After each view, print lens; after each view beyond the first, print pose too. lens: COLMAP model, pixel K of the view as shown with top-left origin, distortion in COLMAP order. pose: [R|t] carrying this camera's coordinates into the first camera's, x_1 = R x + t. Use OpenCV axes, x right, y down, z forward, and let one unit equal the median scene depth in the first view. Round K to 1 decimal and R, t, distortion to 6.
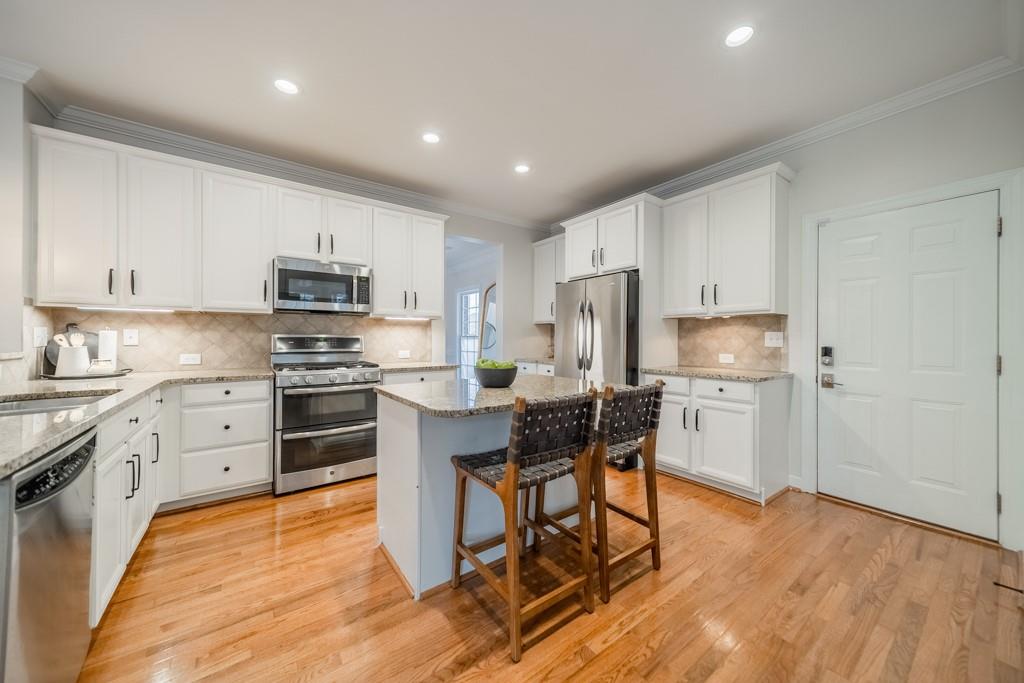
lens RADIAL K [[362.9, 0, 519.3], [0, 362.9, 340.0], [0, 0, 1]] dist [0.006000, 0.000264]
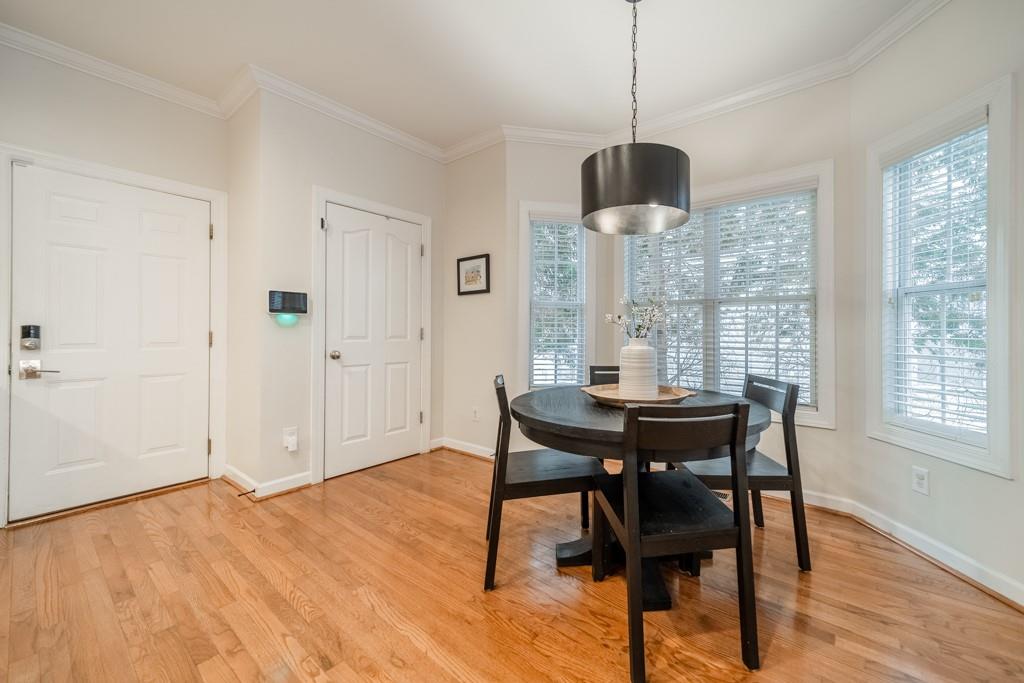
lens RADIAL K [[380.2, 0, 572.9], [0, 380.2, 329.8], [0, 0, 1]] dist [0.010452, 0.000012]
pose [[-0.297887, -0.009806, 0.954551, -0.298187], [-0.008071, 0.999937, 0.007754, 0.012771], [-0.954567, -0.005394, -0.297948, 0.159298]]
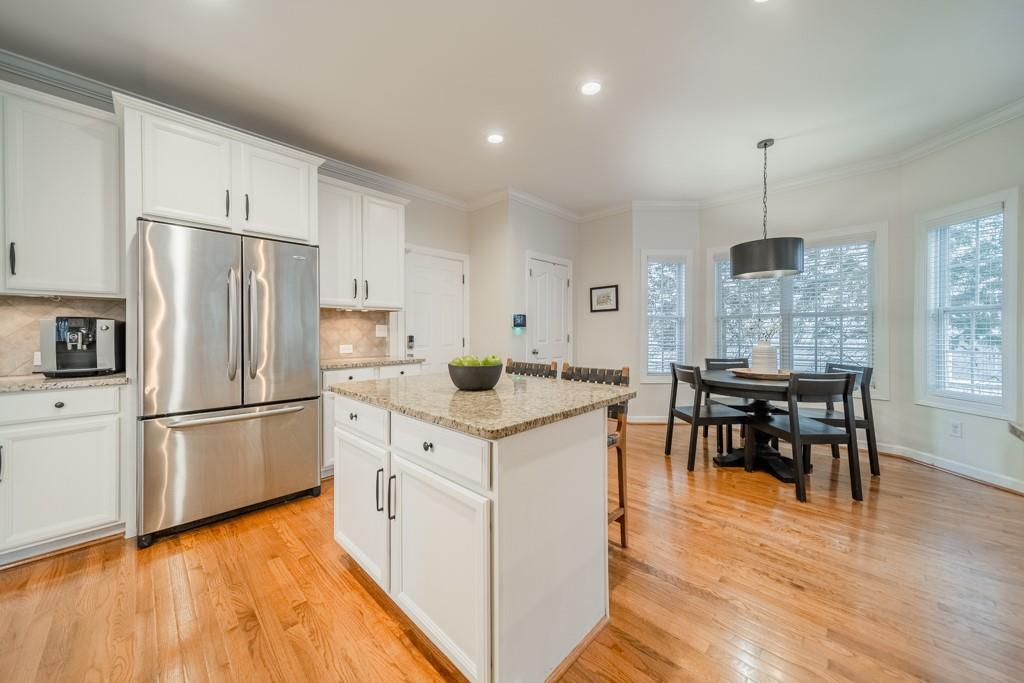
lens RADIAL K [[362.9, 0, 507.5], [0, 362.9, 335.0], [0, 0, 1]] dist [0.006000, 0.000264]
pose [[-0.151240, -0.016924, 0.988352, -0.730297], [0.001901, 0.999847, 0.017411, -0.010150], [-0.988495, 0.004512, -0.151185, 0.888554]]
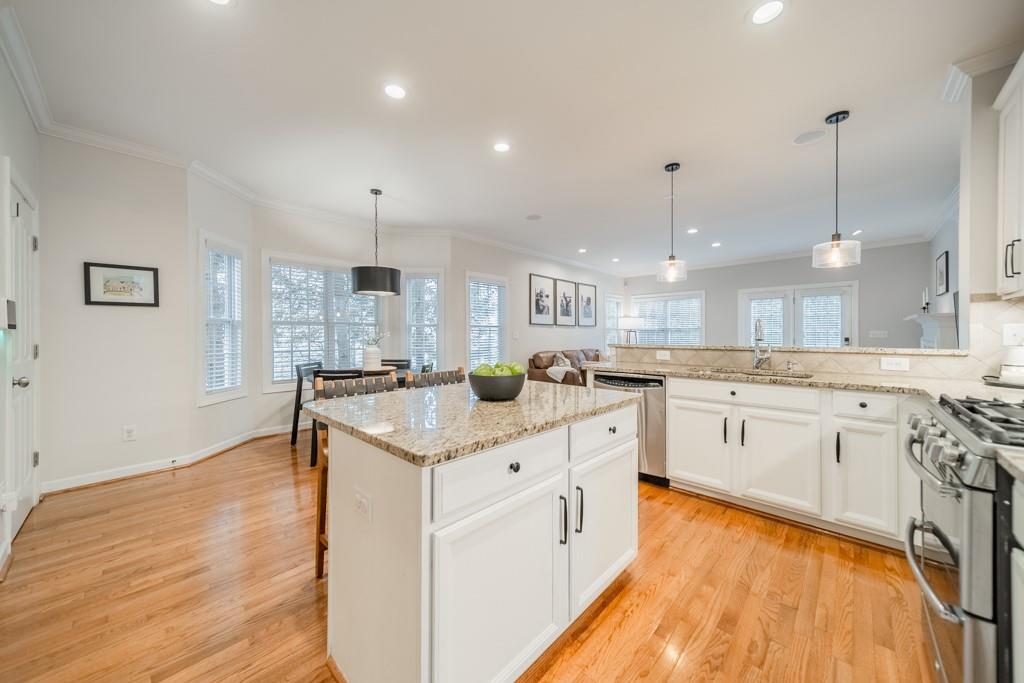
lens RADIAL K [[362.9, 0, 514.4], [0, 362.9, 336.8], [0, 0, 1]] dist [0.006000, 0.000264]
pose [[-0.984214, -0.007631, -0.176817, 0.038774], [-0.008160, 0.999964, 0.002265, -0.011053], [0.176793, 0.003673, -0.984241, 1.500341]]
